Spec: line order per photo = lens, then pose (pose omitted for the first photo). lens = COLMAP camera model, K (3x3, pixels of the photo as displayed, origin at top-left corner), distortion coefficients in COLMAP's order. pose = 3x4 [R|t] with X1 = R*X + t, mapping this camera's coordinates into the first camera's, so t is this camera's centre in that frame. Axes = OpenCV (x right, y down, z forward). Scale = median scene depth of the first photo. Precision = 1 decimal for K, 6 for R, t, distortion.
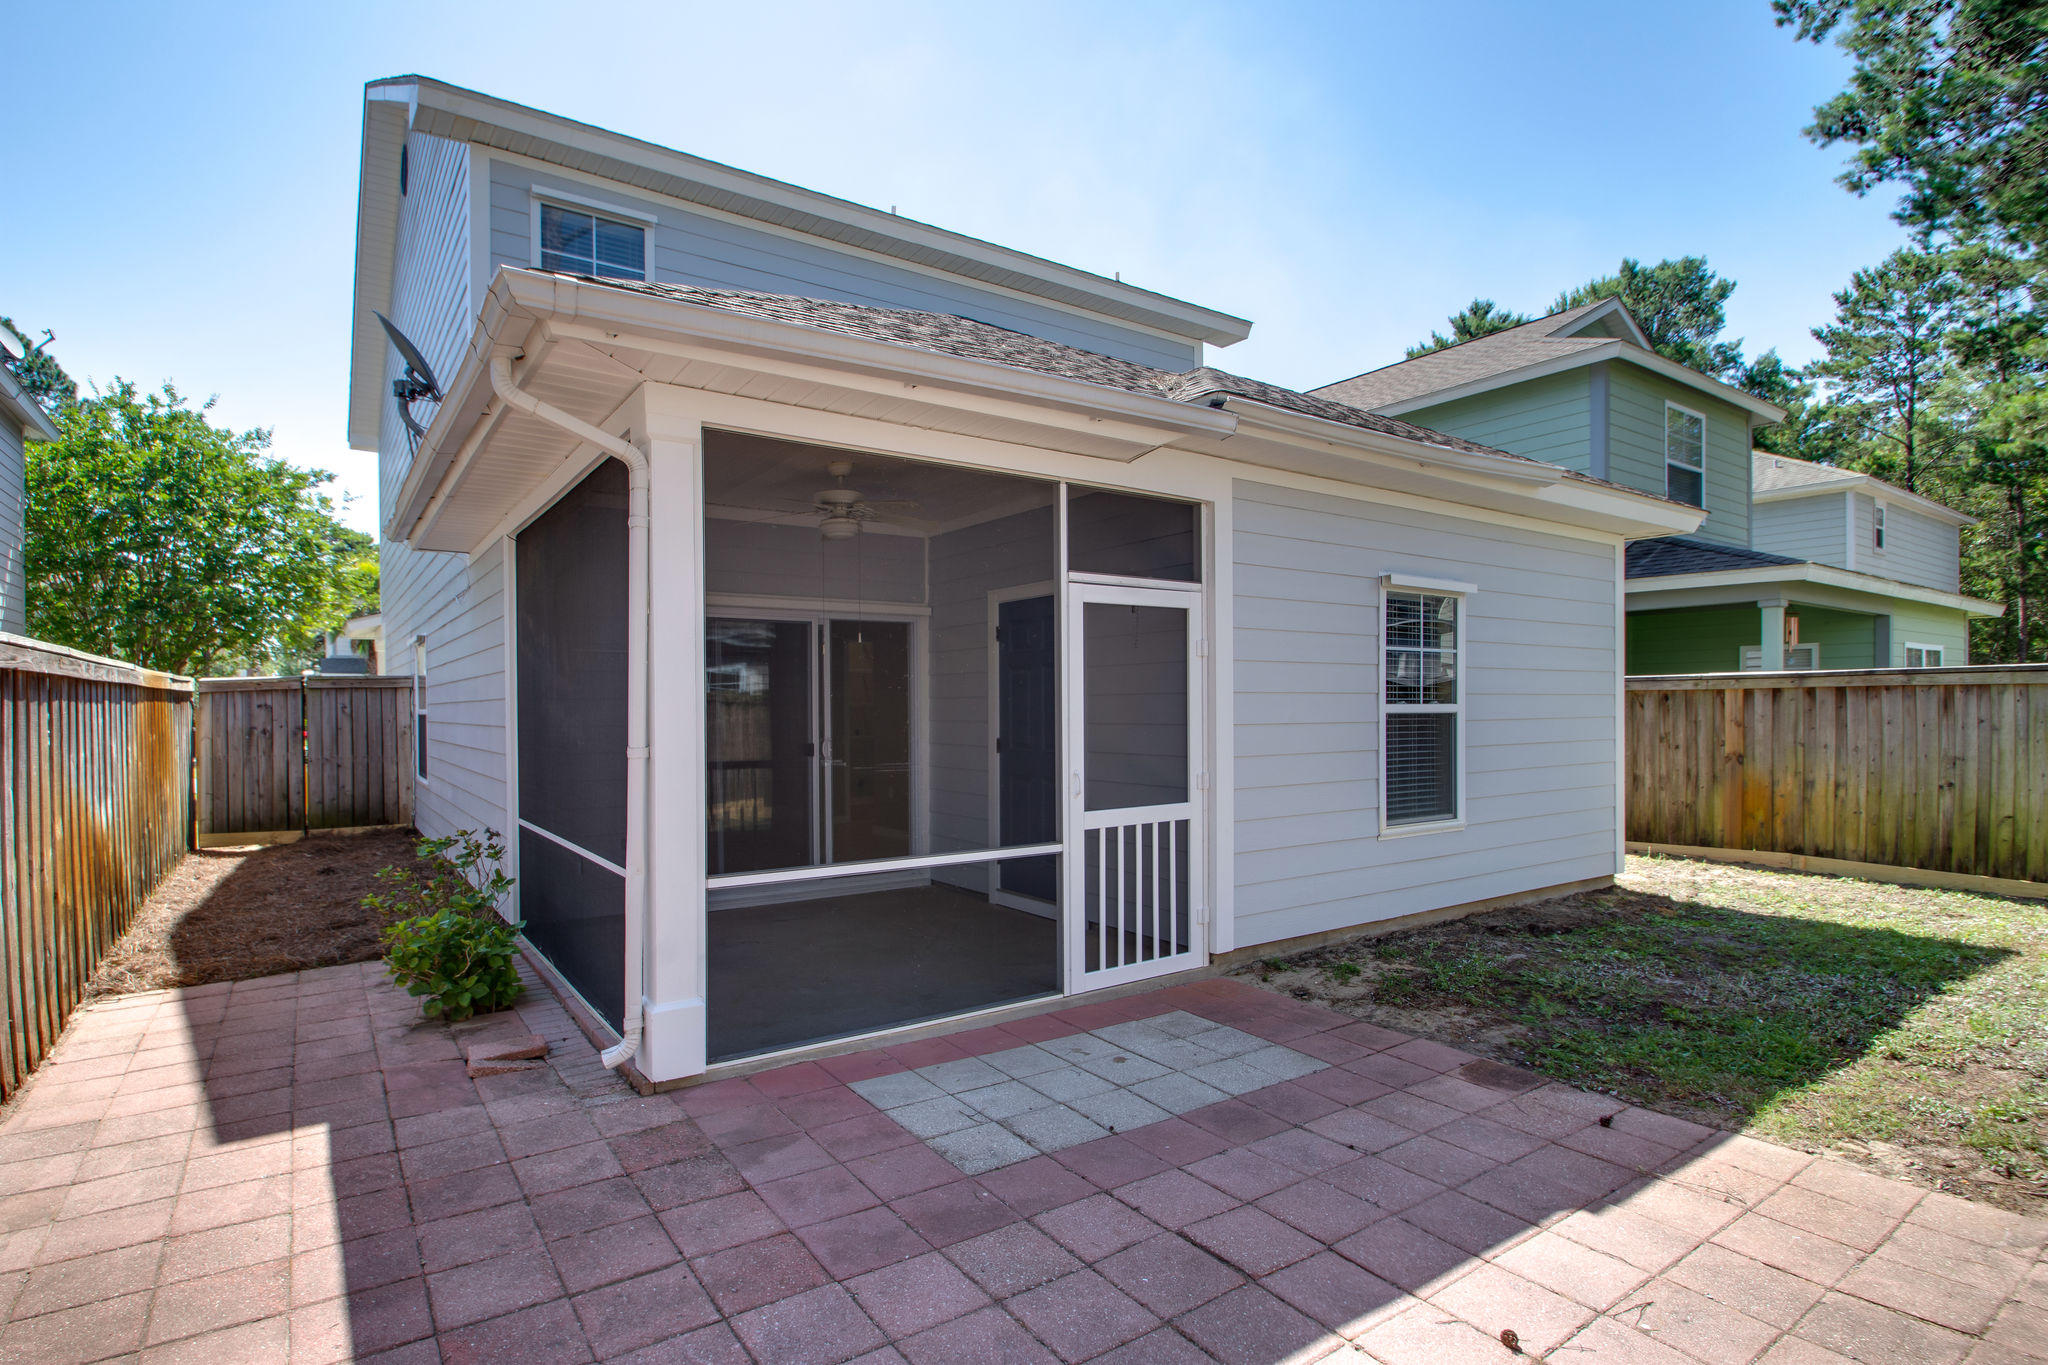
lens RADIAL K [[1004.3, 0, 1016.5], [0, 1004.3, 723.8], [0, 0, 1]] dist [-0.004129, -0.001010]
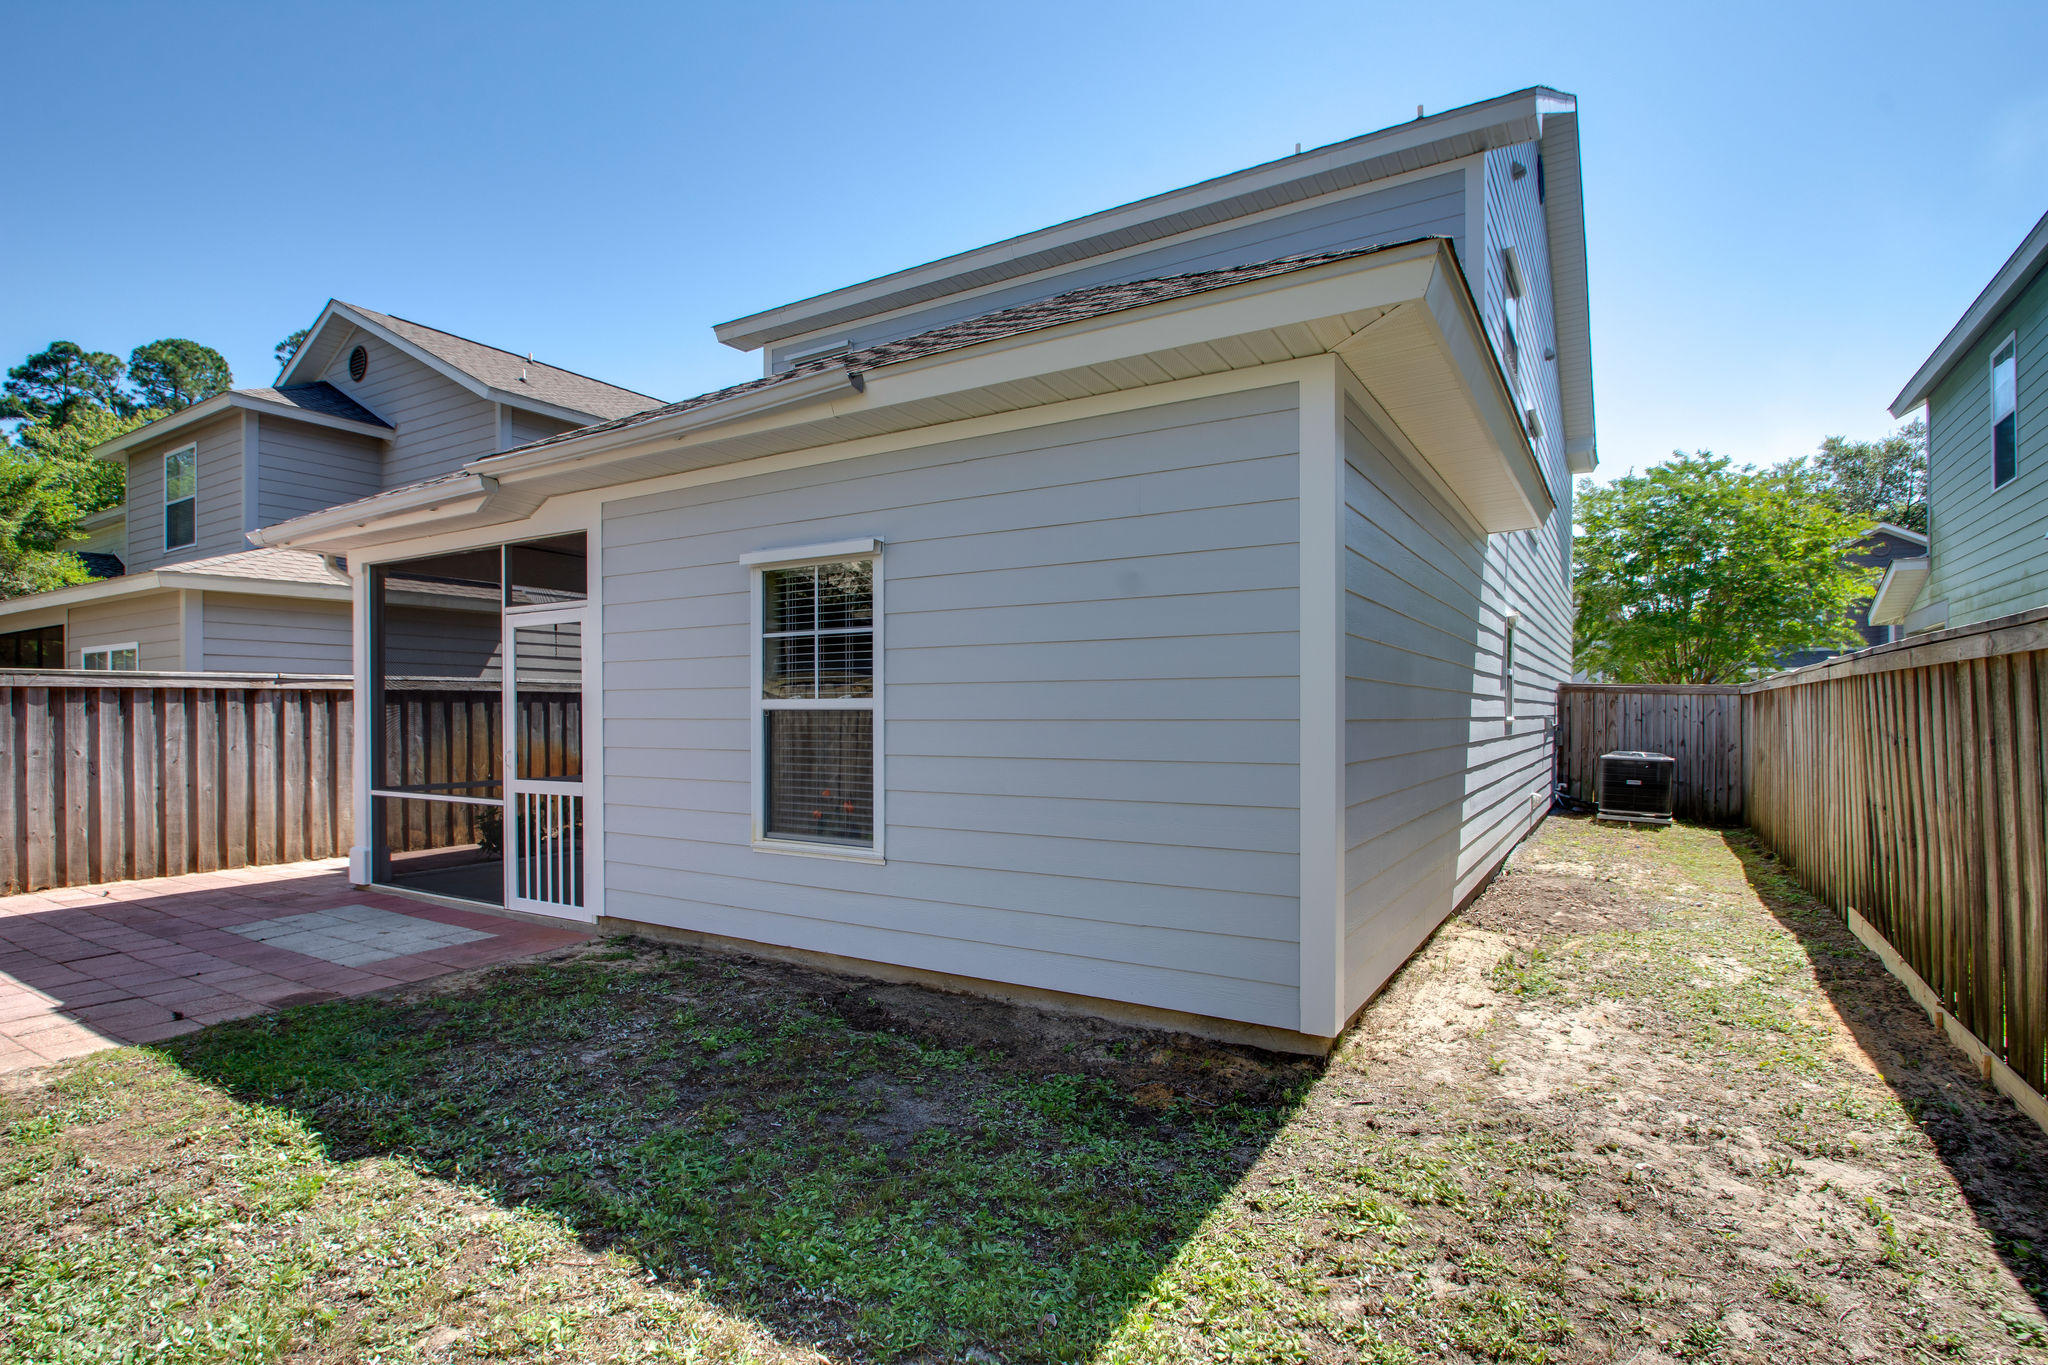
lens RADIAL K [[1039.9, 0, 996.7], [0, 1039.9, 721.6], [0, 0, 1]] dist [-0.003449, -0.002135]
pose [[0.389542, 0.015516, -0.920878, 1.242273], [-0.011255, 0.999864, 0.012086, -0.012711], [0.920940, 0.005657, 0.389663, 0.798791]]
